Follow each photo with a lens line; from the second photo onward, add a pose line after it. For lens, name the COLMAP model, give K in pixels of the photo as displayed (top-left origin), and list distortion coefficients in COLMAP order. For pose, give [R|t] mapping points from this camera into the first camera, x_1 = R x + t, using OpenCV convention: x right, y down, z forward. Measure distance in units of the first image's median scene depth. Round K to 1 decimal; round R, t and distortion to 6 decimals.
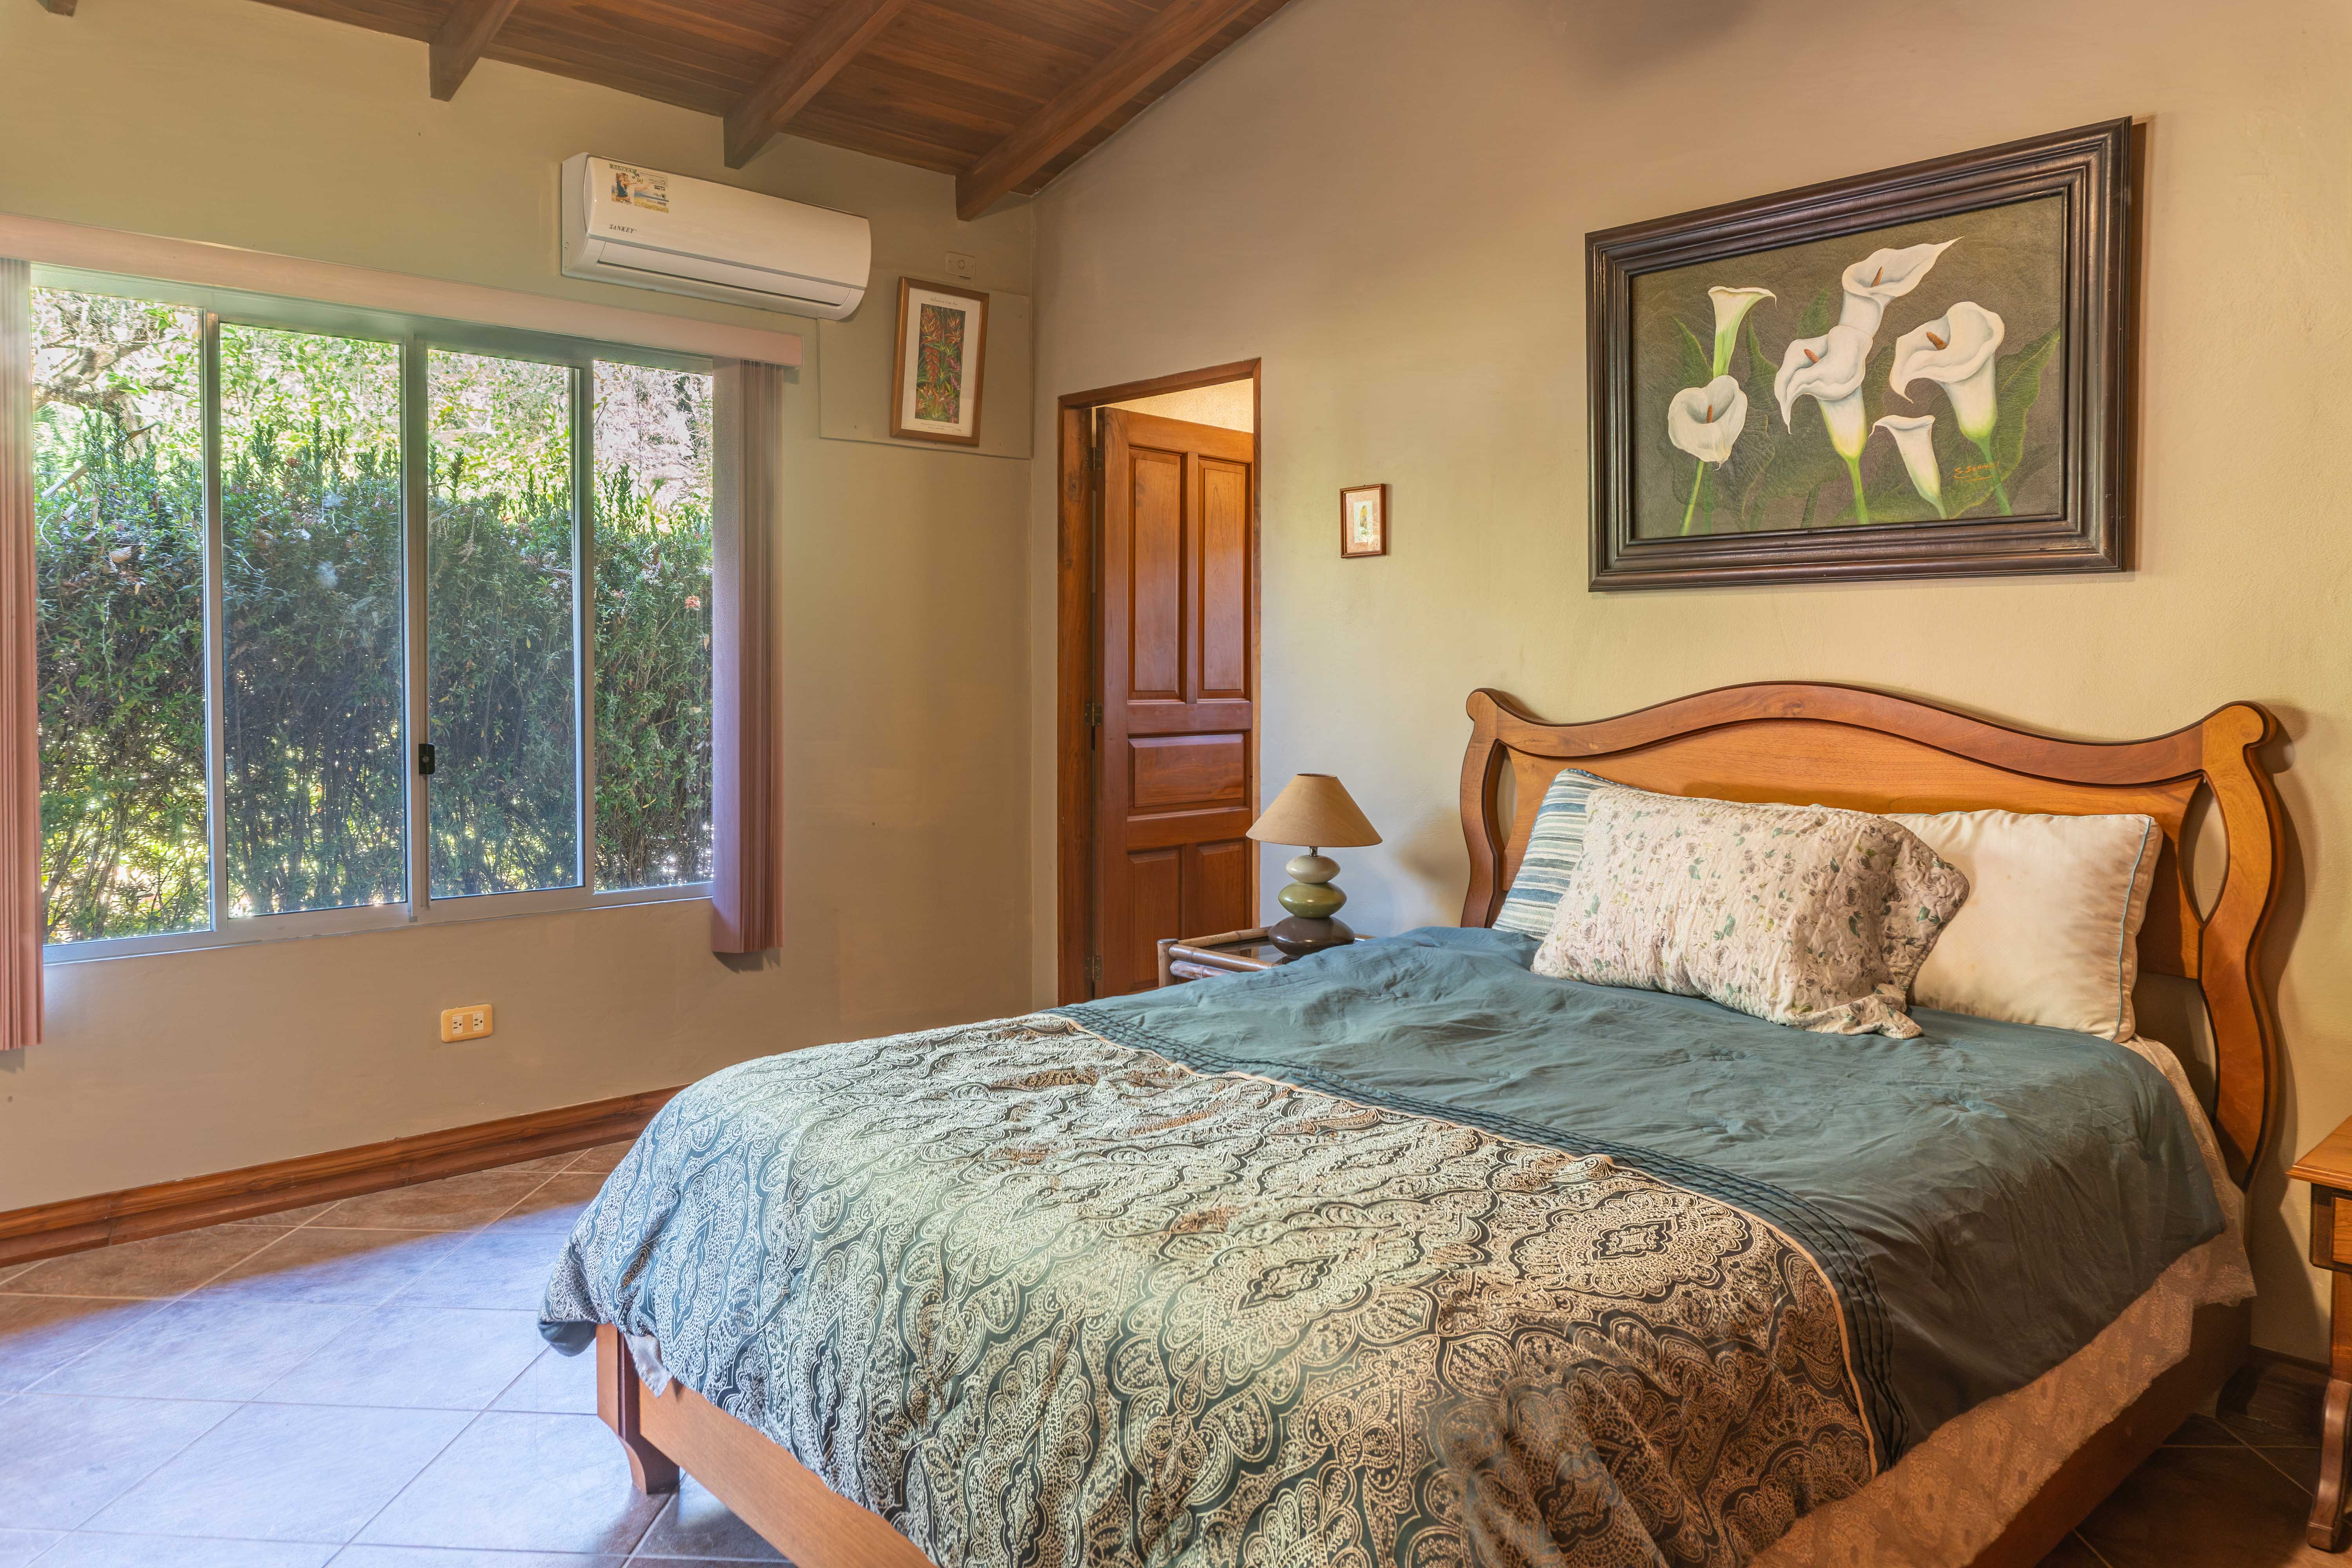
lens RADIAL K [[1578.8, 0, 1176.7], [0, 1578.8, 780.3], [0, 0, 1]] dist [-0.004683, -0.003445]
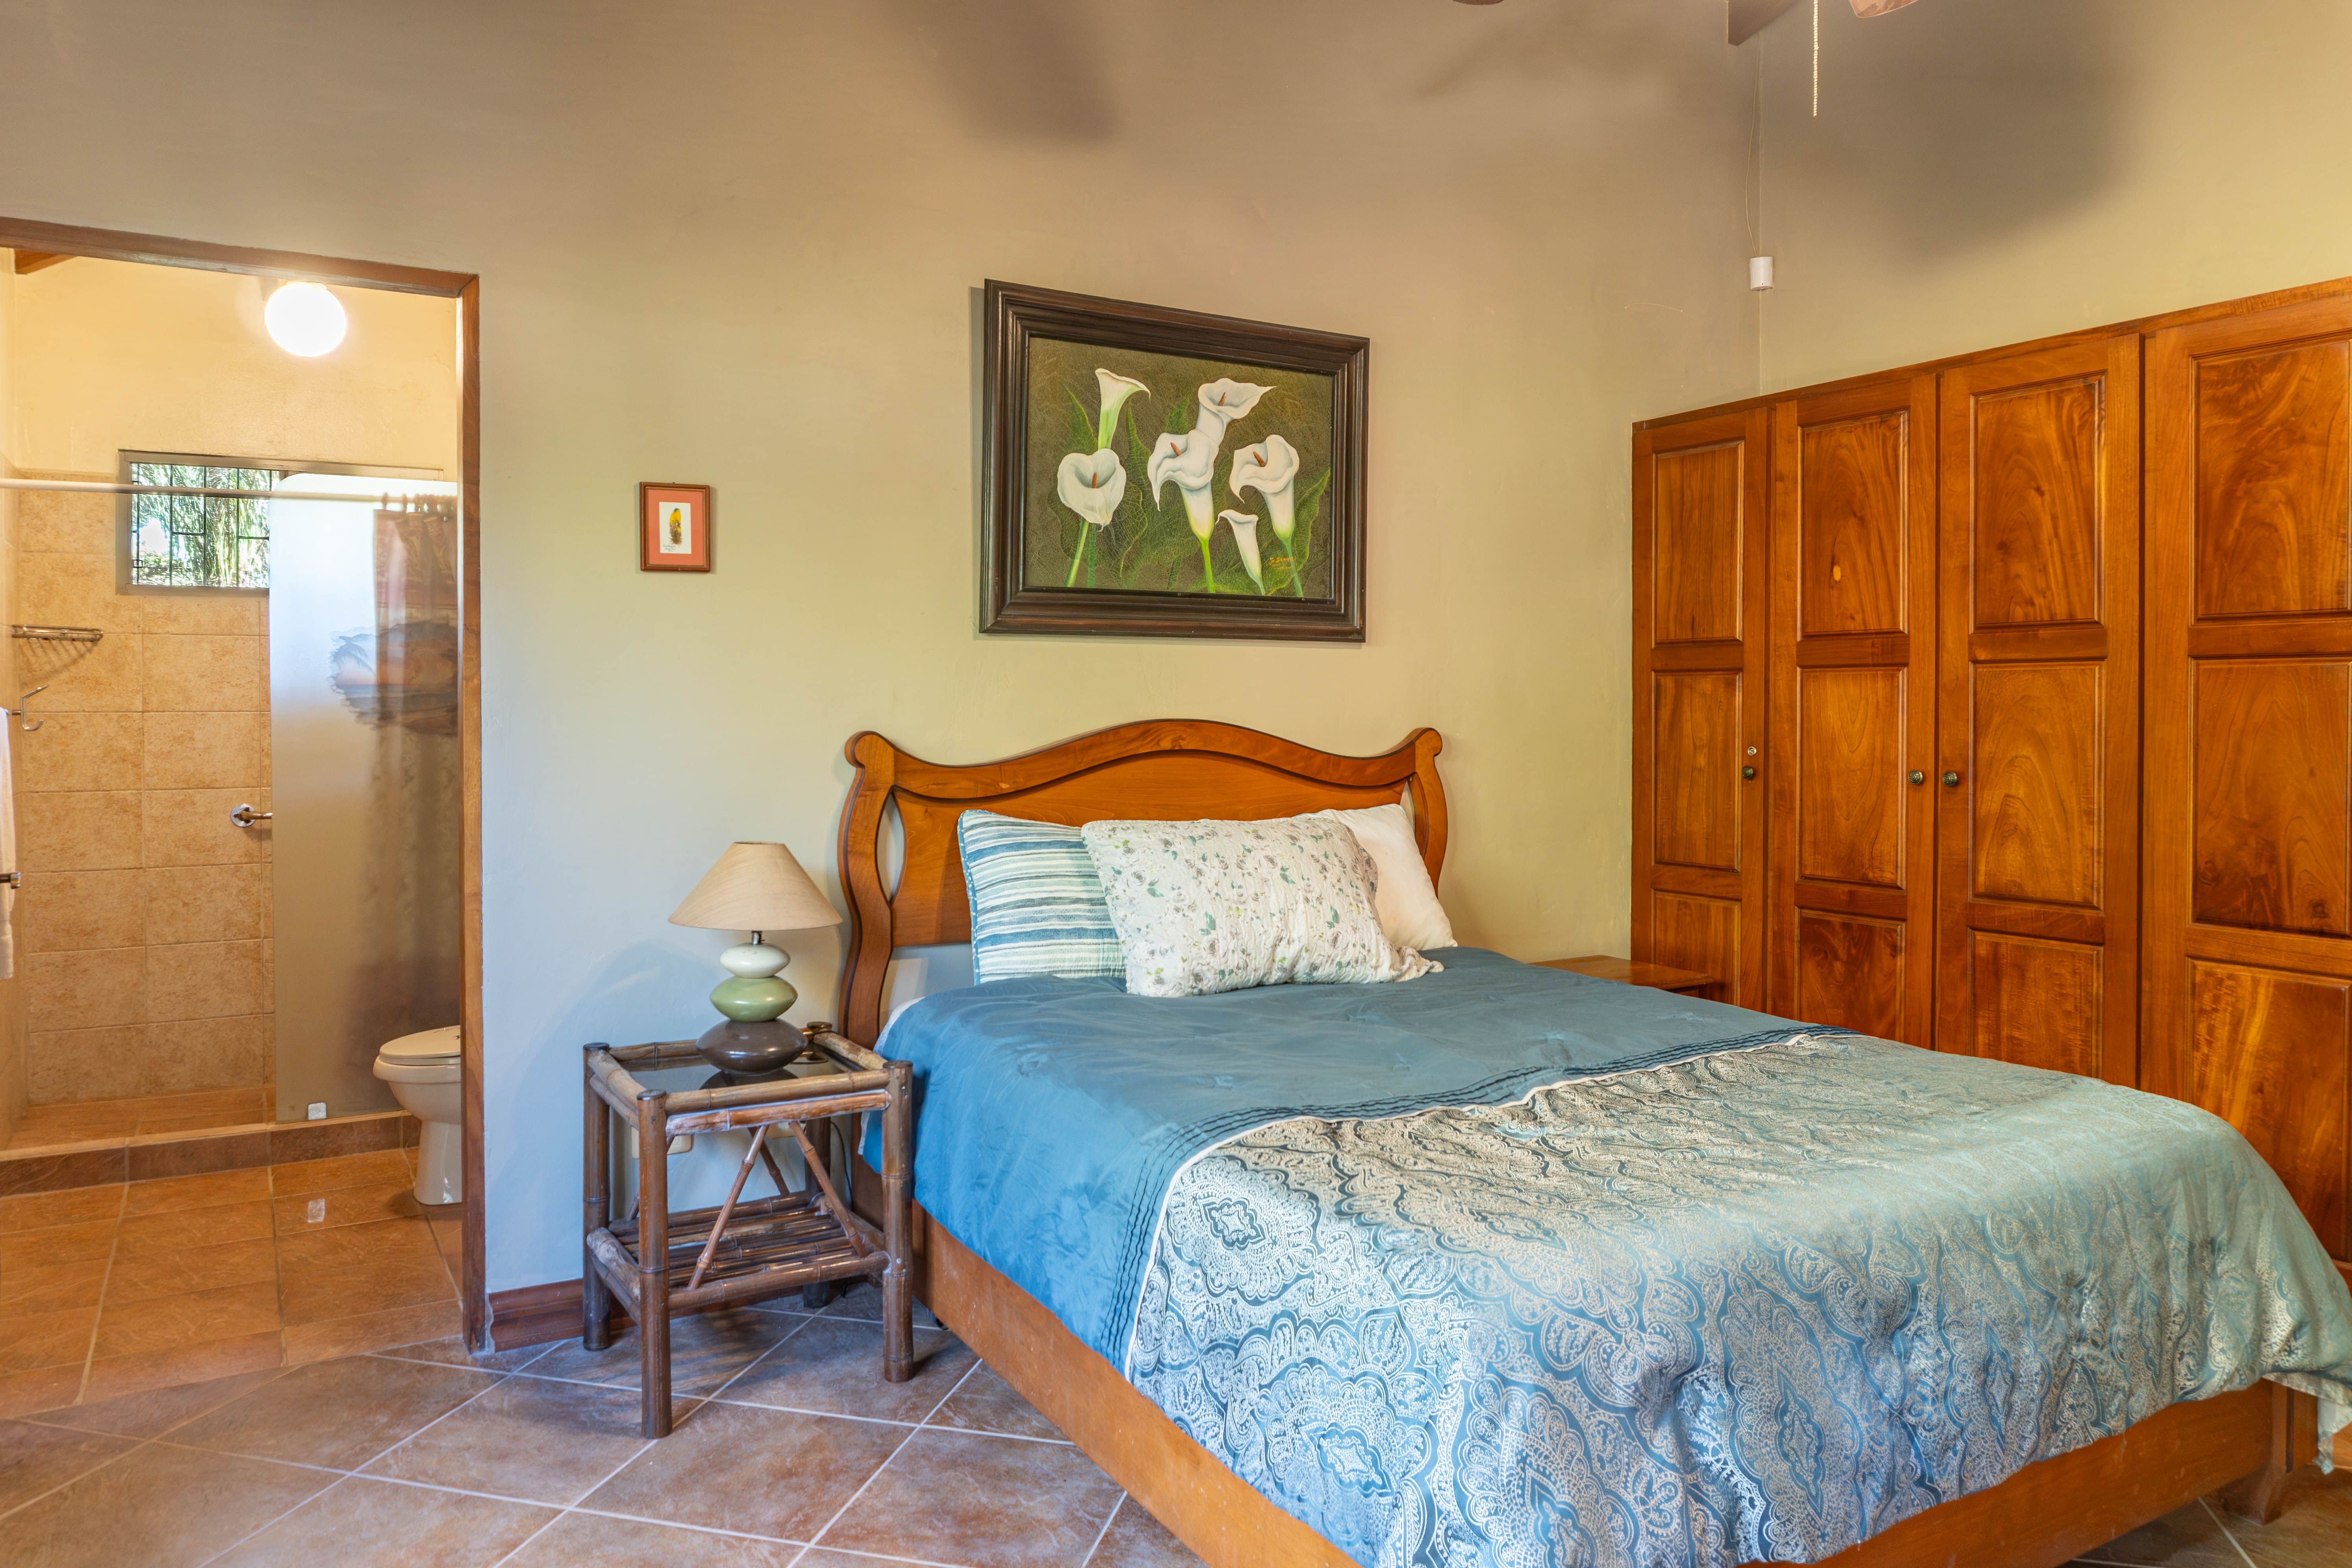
lens RADIAL K [[1578.8, 0, 1174.5], [0, 1578.8, 780.9], [0, 0, 1]] dist [-0.004683, -0.003445]
pose [[0.225627, -0.042090, 0.973304, -0.784211], [0.074721, 0.996871, 0.025788, -0.048064], [-0.971344, 0.066908, 0.228066, 0.745983]]
